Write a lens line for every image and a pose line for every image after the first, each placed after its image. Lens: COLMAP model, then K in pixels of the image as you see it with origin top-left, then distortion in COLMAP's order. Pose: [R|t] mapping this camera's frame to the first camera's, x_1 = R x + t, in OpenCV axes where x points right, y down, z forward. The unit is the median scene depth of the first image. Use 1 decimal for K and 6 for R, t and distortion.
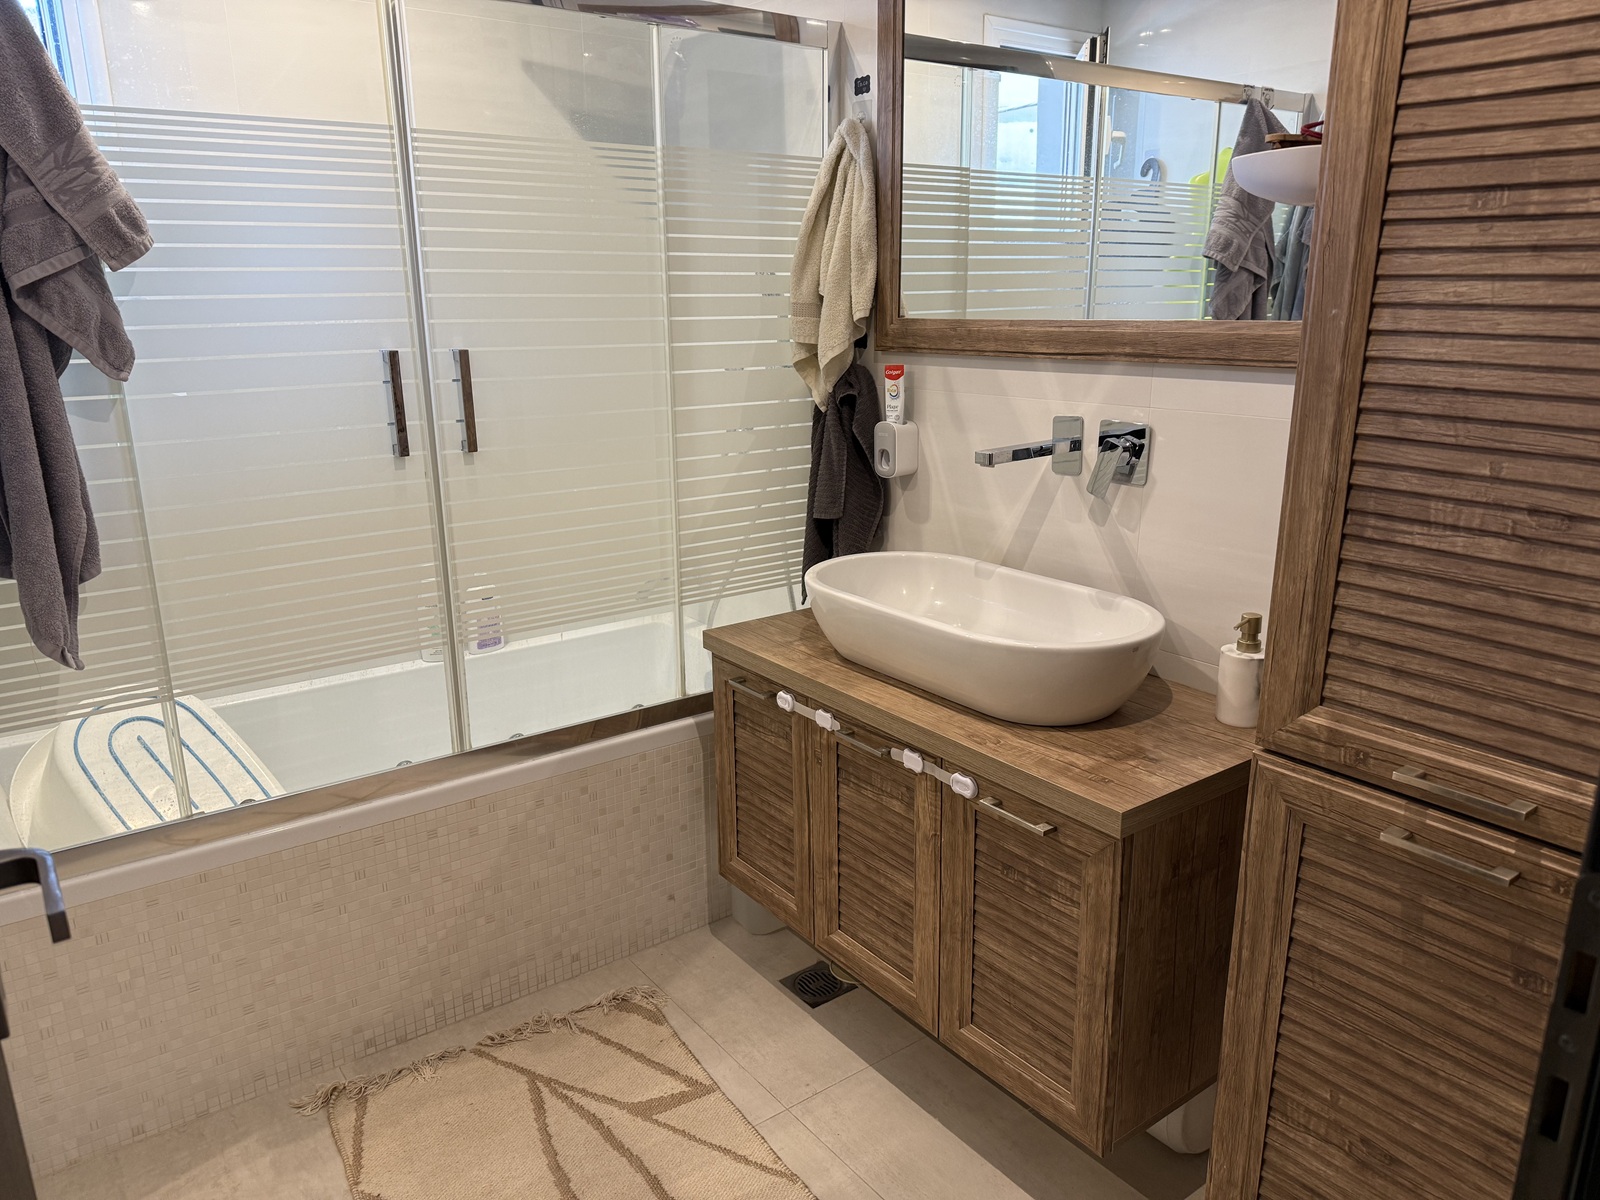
lens RADIAL K [[1138.9, 0, 798.0], [0, 1138.9, 641.7], [0, 0, 1]] dist [0.006557, -0.000859]
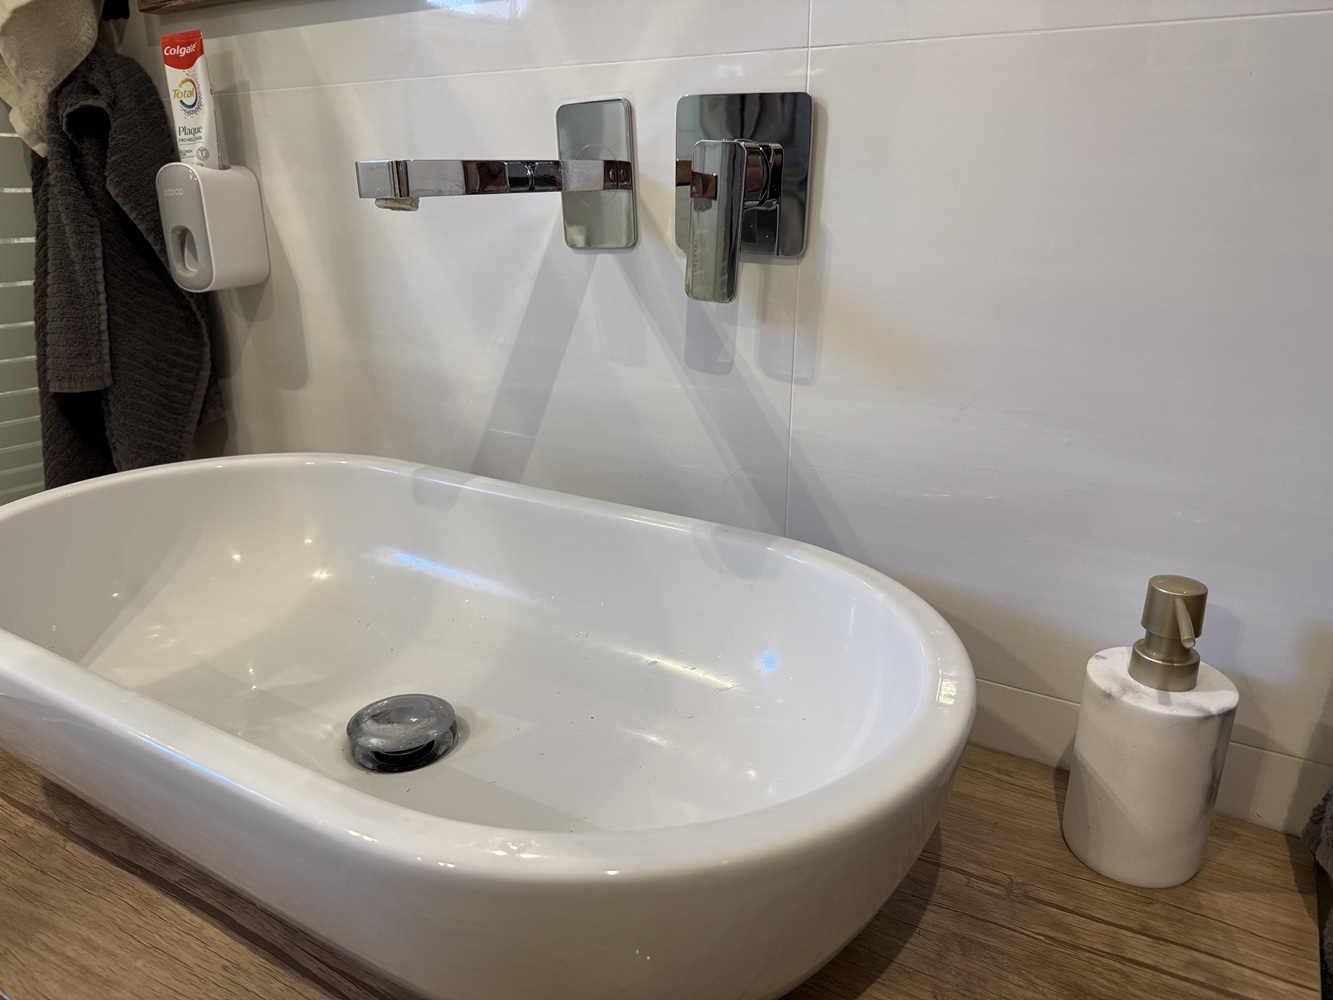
lens RADIAL K [[939.5, 0, 658.7], [0, 939.5, 502.4], [0, 0, 1]] dist [0.004473, 0.000201]
pose [[0.930510, -0.107838, 0.350031, 0.111057], [0.099067, 0.994155, 0.042925, -0.060538], [-0.352613, -0.005266, 0.935754, 0.600611]]
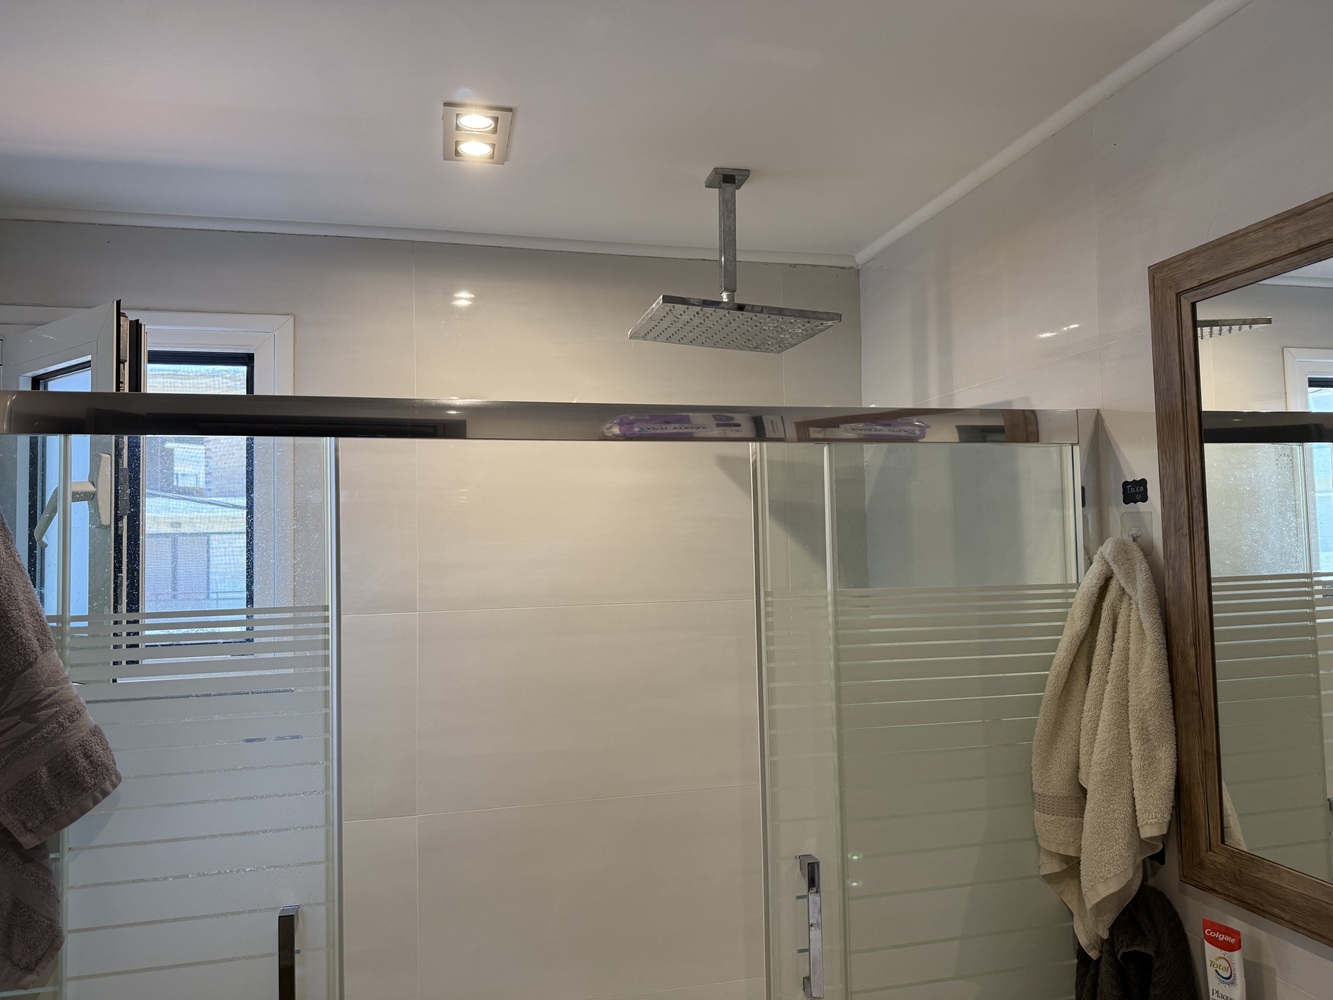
lens RADIAL K [[939.5, 0, 658.7], [0, 939.5, 502.4], [0, 0, 1]] dist [0.004473, 0.000201]
pose [[0.915435, -0.032925, -0.401117, 0.019960], [-0.104214, 0.943265, -0.315264, -0.268659], [0.388740, 0.330405, 0.860066, 0.389413]]
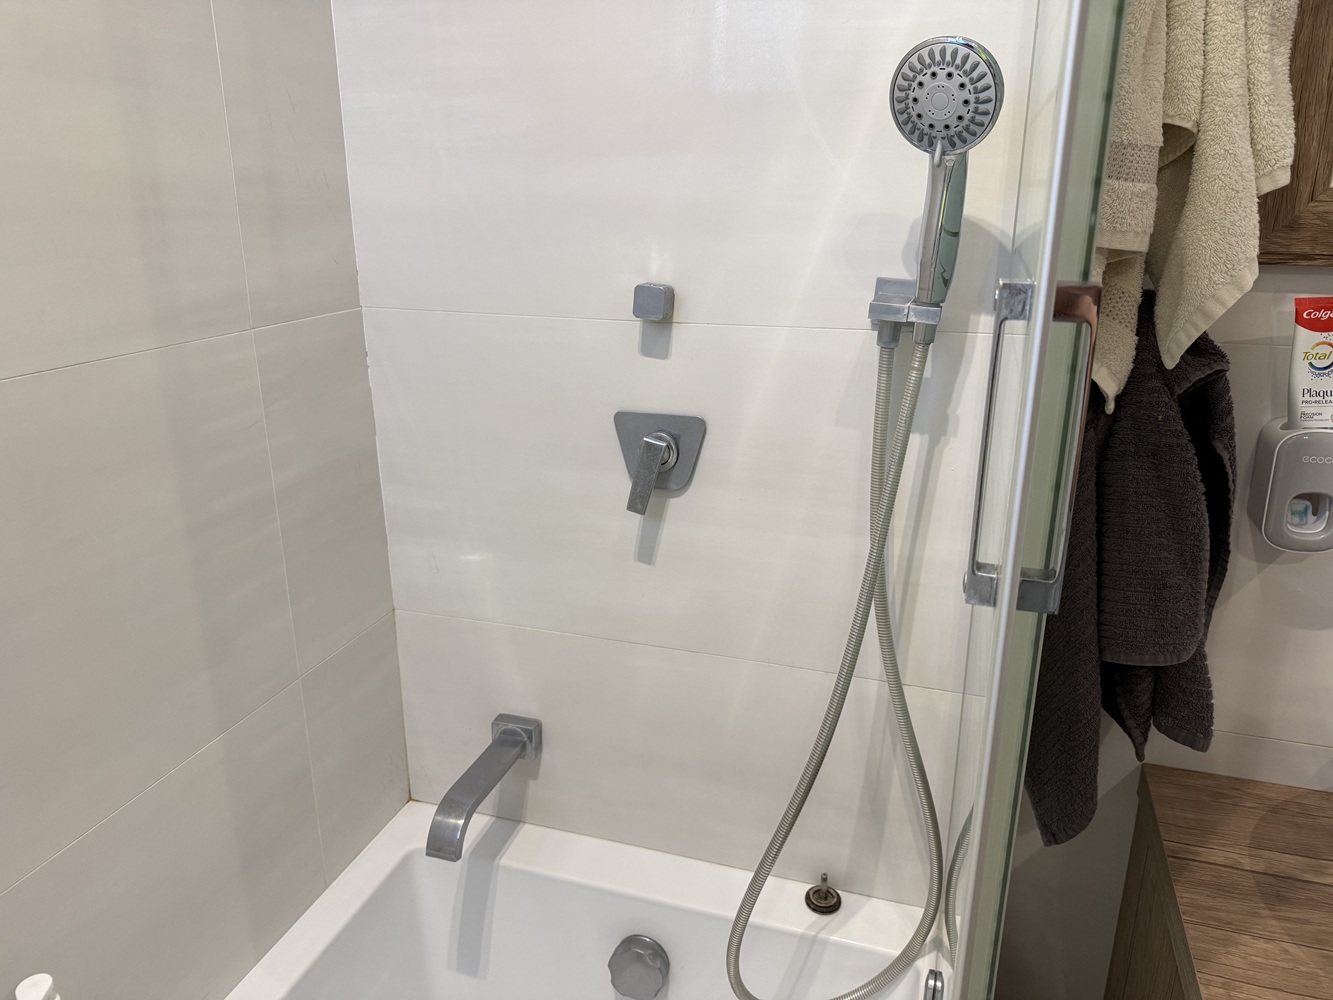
lens RADIAL K [[939.5, 0, 658.7], [0, 939.5, 502.4], [0, 0, 1]] dist [0.004473, 0.000201]
pose [[0.822502, -0.175037, 0.541159, -0.328800], [0.160287, 0.984237, 0.074732, -0.236989], [-0.545710, 0.025273, 0.837593, 0.854924]]
